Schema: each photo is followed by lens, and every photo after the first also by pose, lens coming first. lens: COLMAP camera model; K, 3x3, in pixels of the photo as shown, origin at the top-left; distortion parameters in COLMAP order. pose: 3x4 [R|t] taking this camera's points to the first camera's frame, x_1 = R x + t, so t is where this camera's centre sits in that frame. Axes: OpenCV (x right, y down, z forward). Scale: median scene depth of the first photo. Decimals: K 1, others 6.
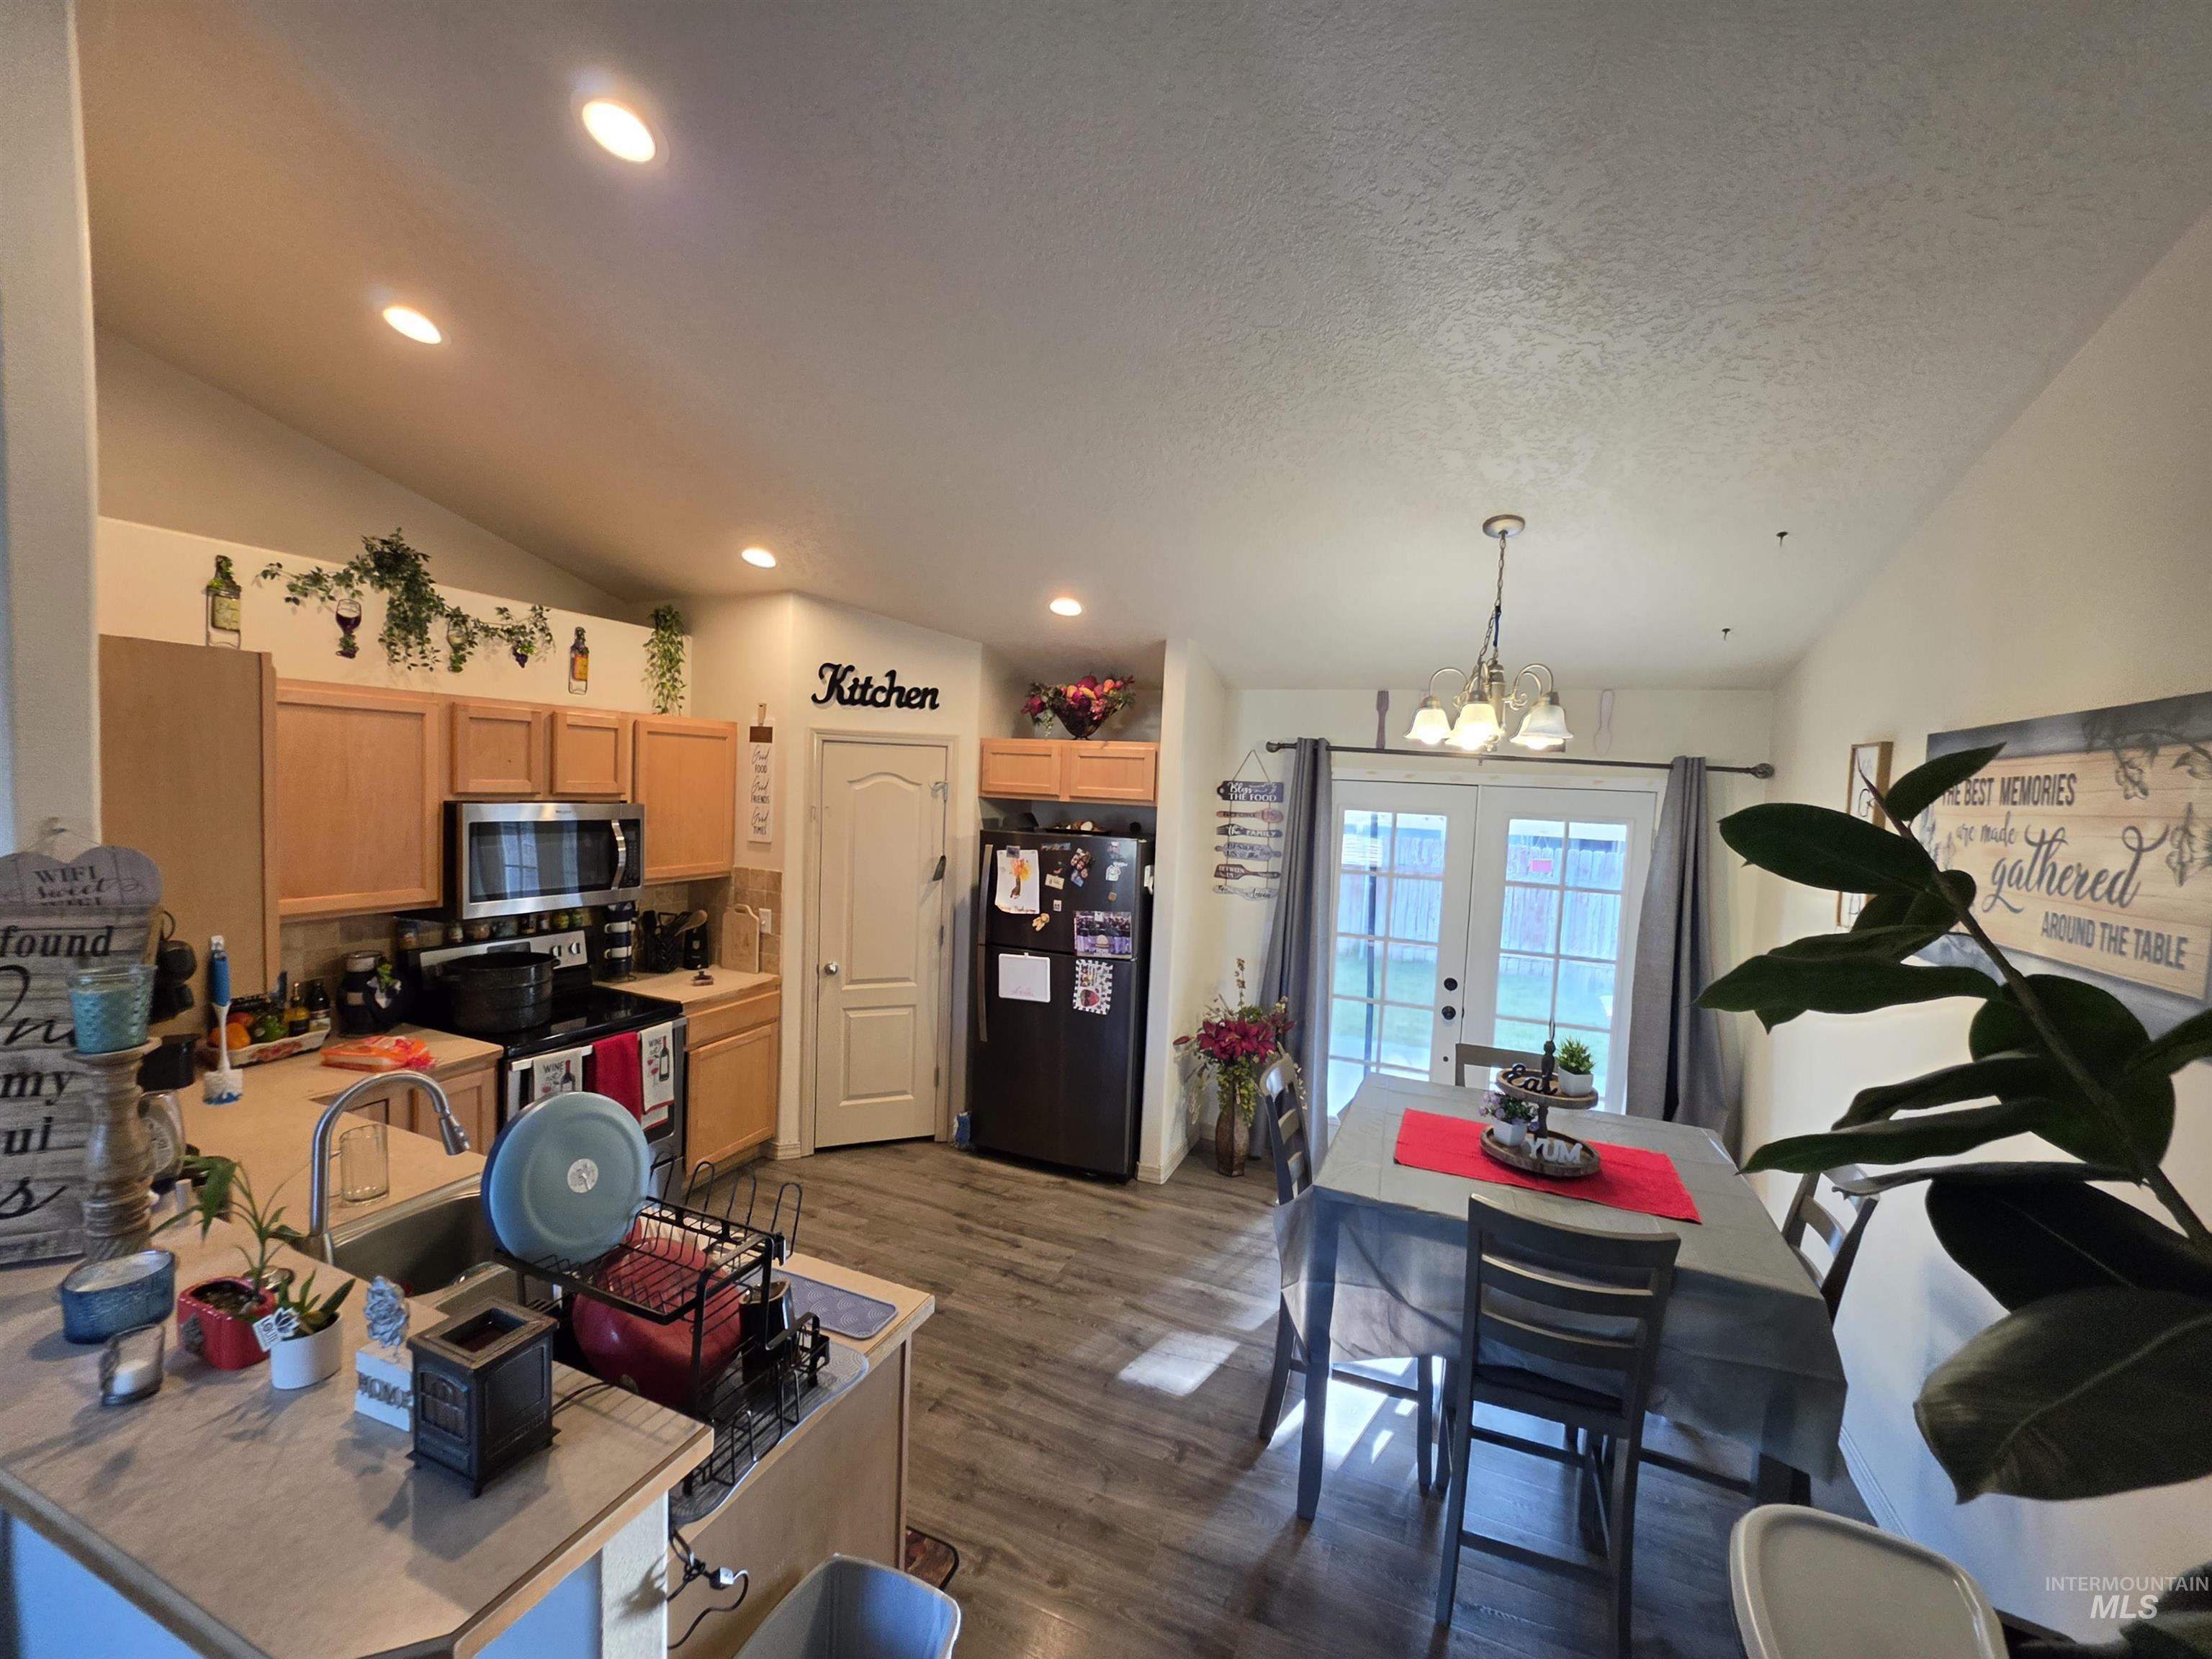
lens RADIAL K [[903.6, 0, 1090.3], [0, 903.6, 838.9], [0, 0, 1]] dist [-0.000644, 0.000258]
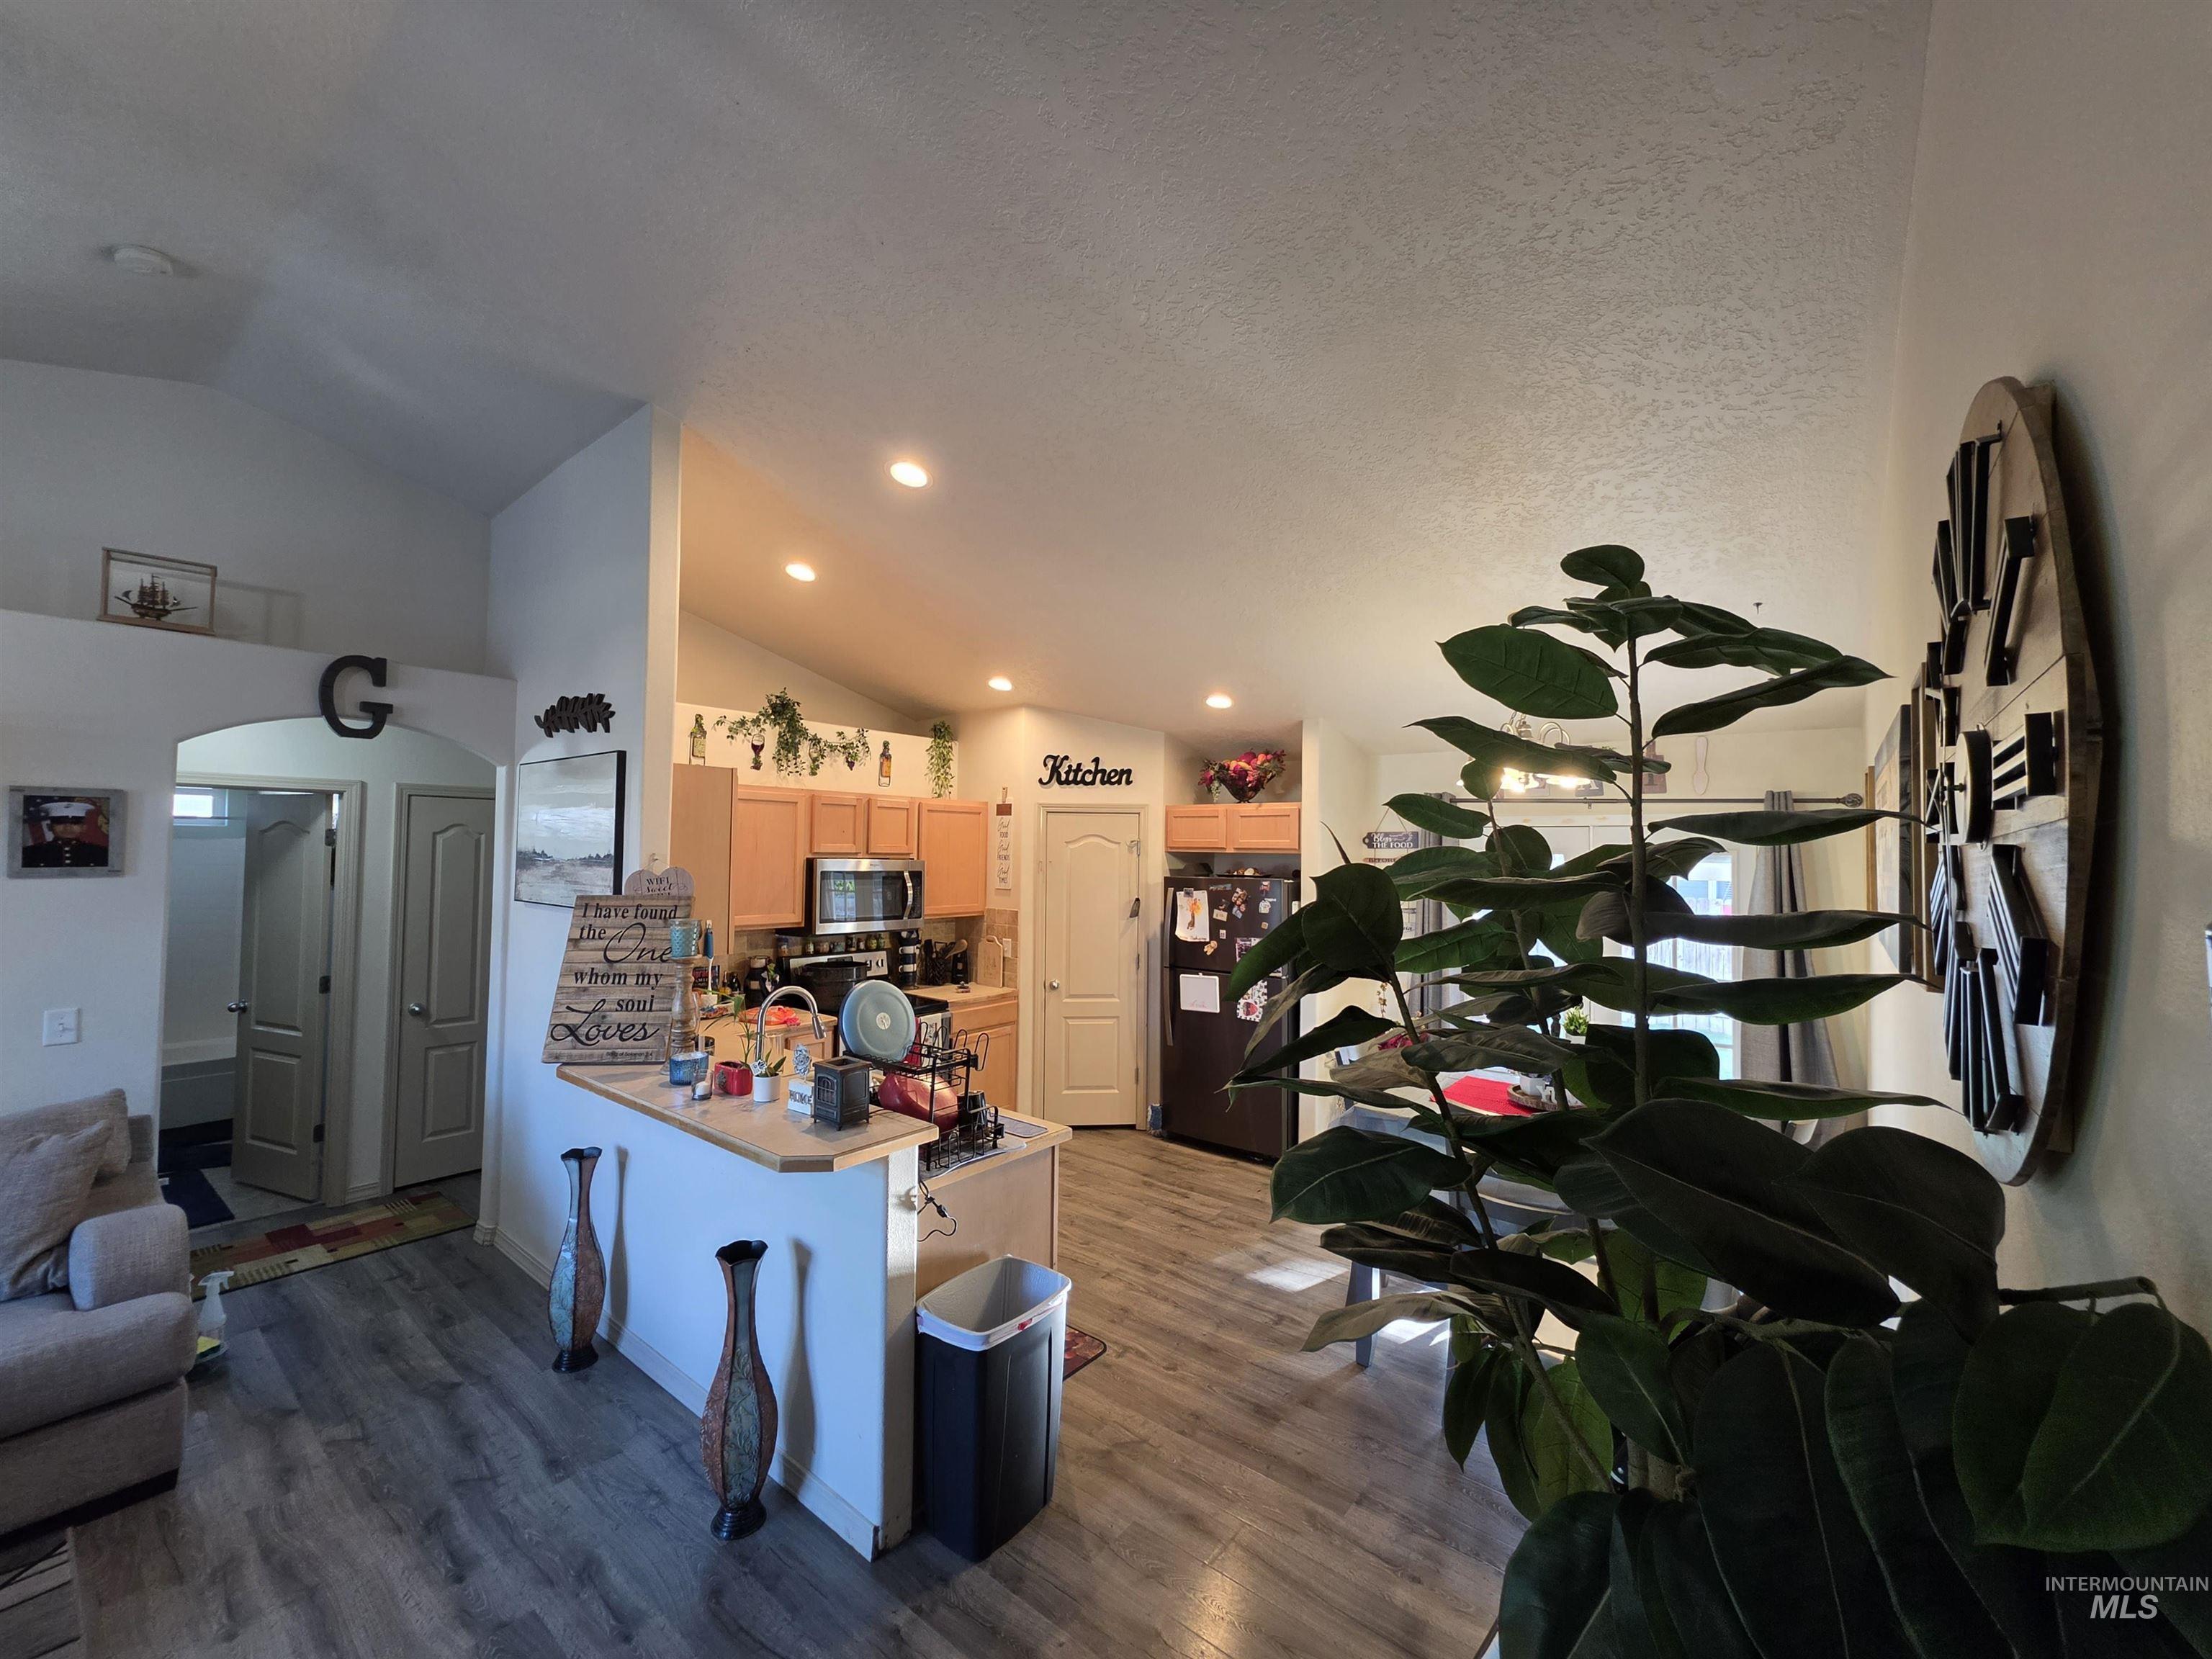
lens RADIAL K [[903.6, 0, 1090.3], [0, 903.6, 838.9], [0, 0, 1]] dist [-0.000644, 0.000258]
pose [[0.957836, -0.034209, -0.285272, 0.158081], [0.008370, 0.995788, -0.091308, 0.057859], [0.287194, 0.085070, 0.954087, -0.277397]]
